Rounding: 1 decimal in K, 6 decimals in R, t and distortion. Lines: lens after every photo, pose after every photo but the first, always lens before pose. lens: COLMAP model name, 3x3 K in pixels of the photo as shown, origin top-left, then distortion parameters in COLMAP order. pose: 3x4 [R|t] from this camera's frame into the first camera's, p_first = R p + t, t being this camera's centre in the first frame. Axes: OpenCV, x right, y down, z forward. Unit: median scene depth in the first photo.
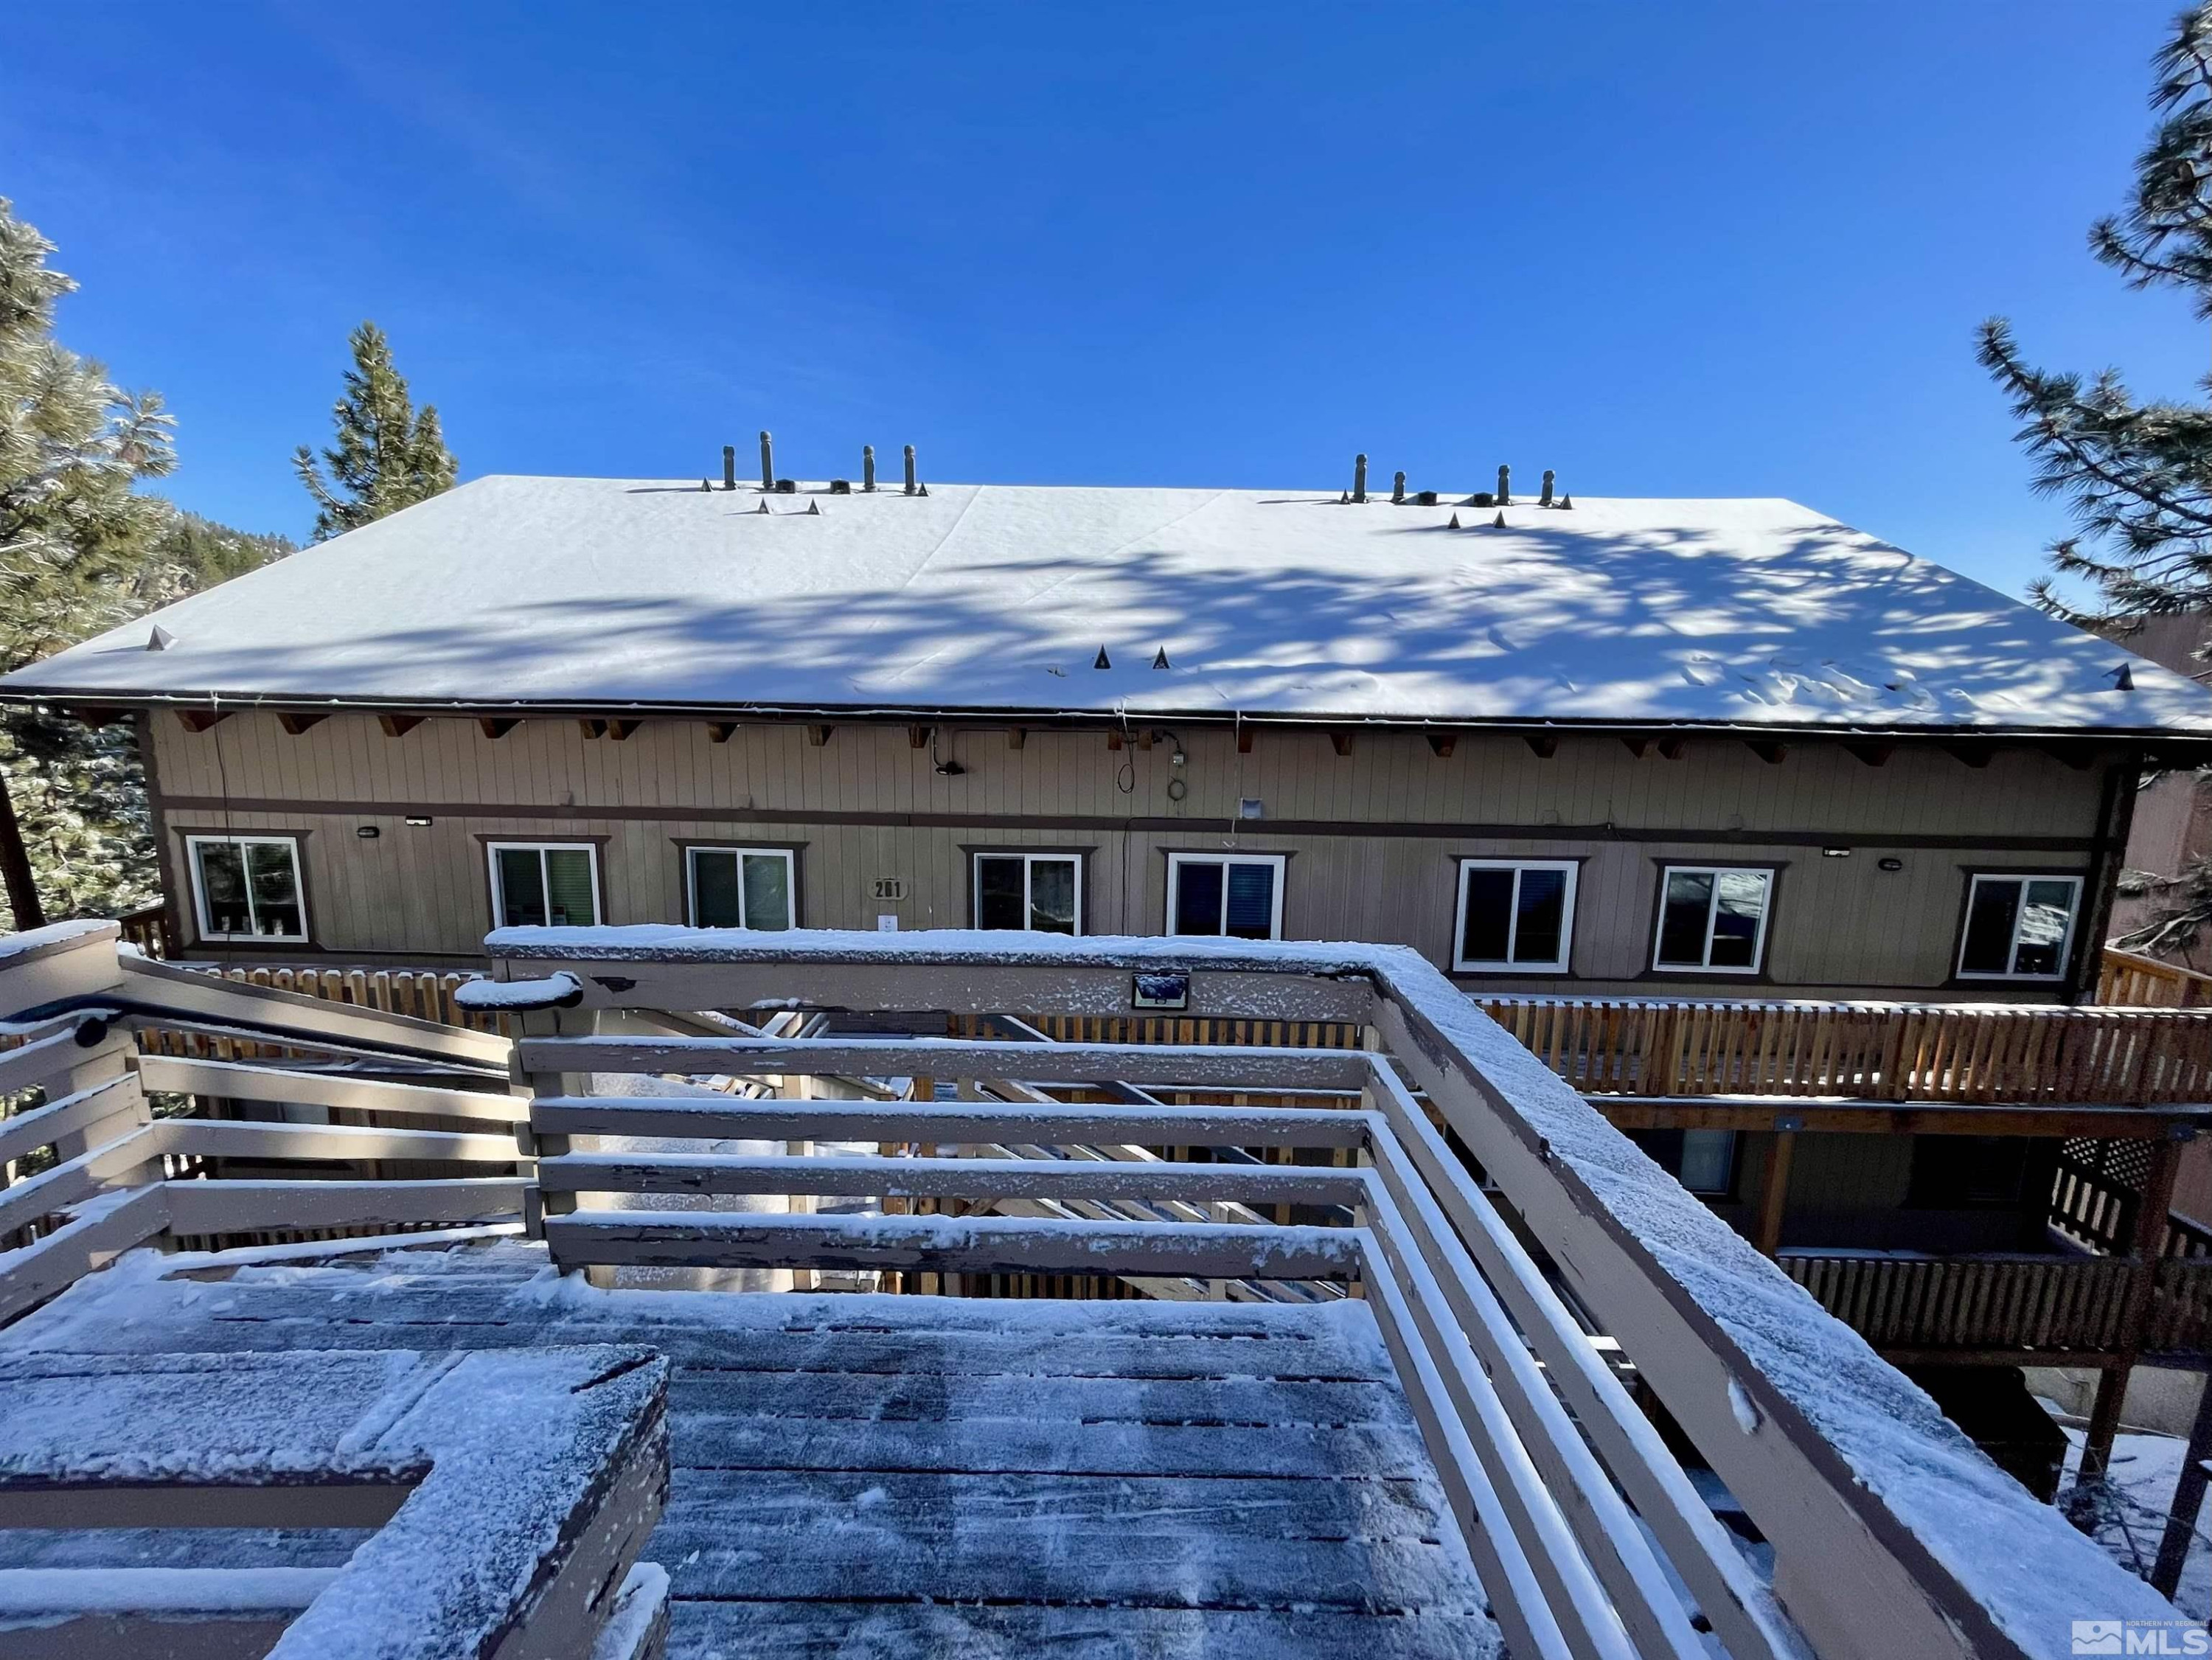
lens RADIAL K [[923.2, 0, 1107.8], [0, 923.2, 827.1], [0, 0, 1]] dist [0.000645, -0.000927]
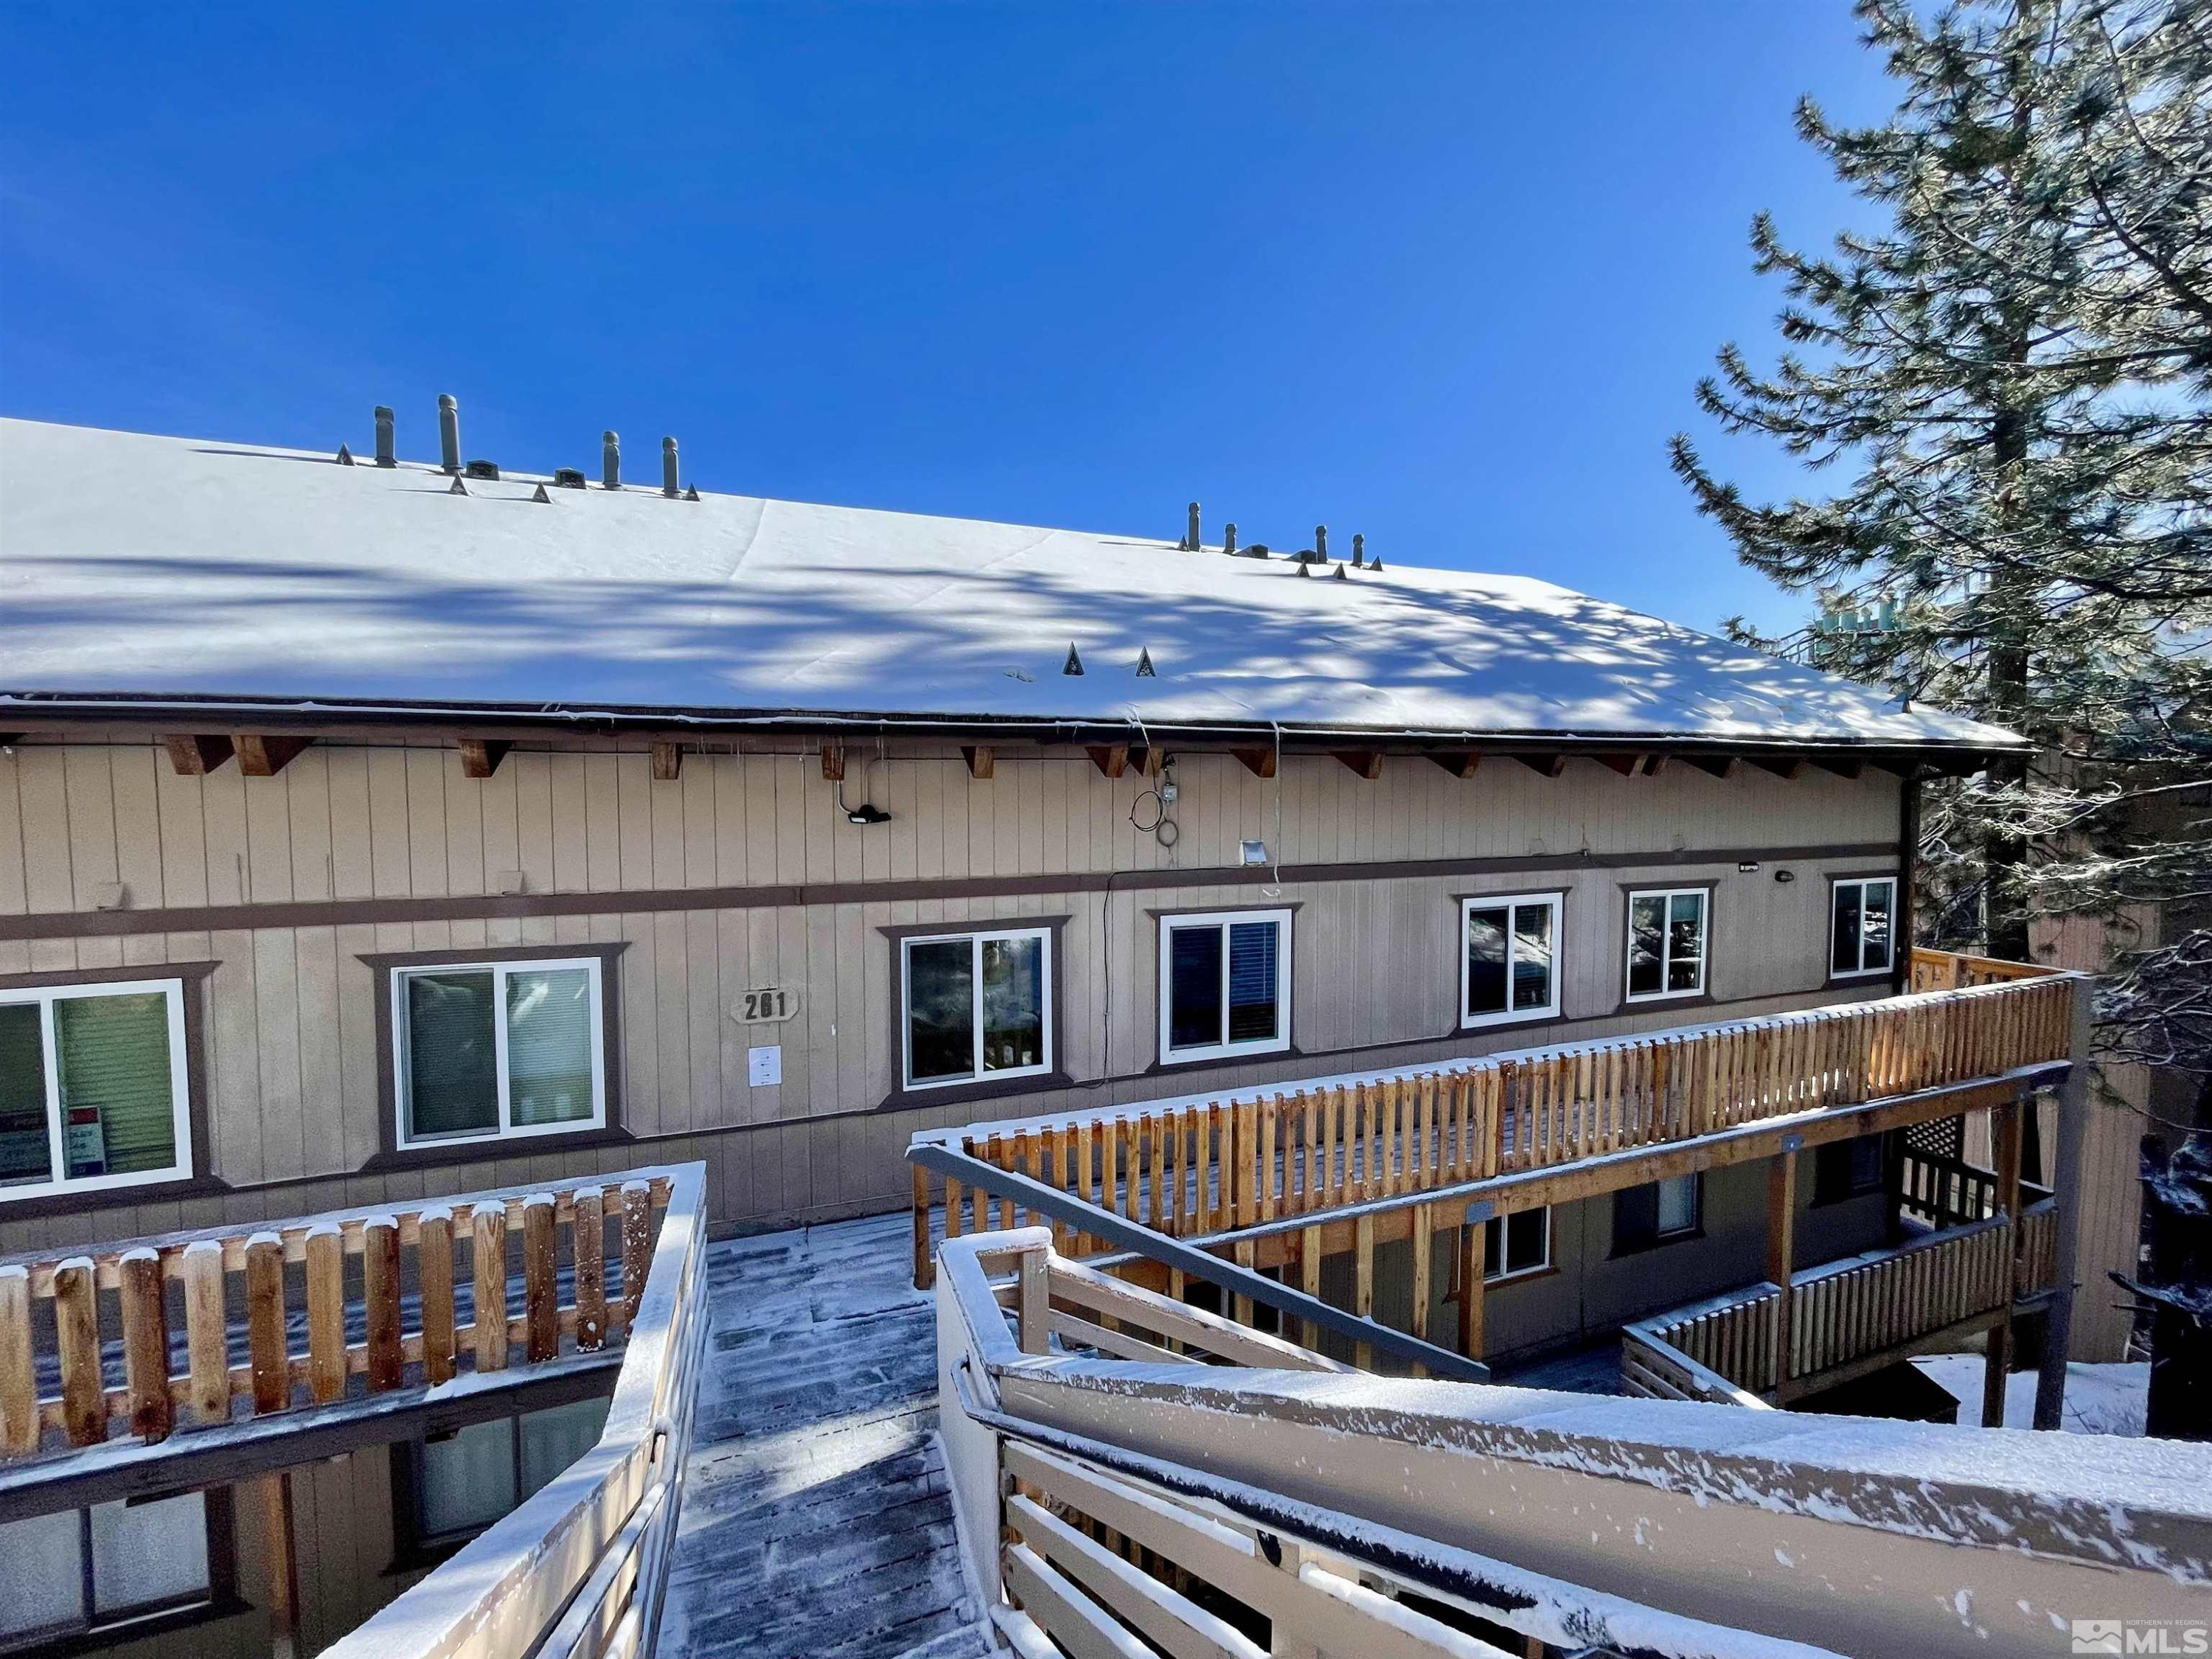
lens RADIAL K [[901.9, 0, 1114.7], [0, 901.9, 825.9], [0, 0, 1]] dist [-0.001519, -0.000436]
pose [[0.929504, -0.037664, 0.366883, -0.241006], [0.080801, 0.991401, -0.102934, 0.027668], [-0.359851, 0.125323, 0.924555, 0.313183]]
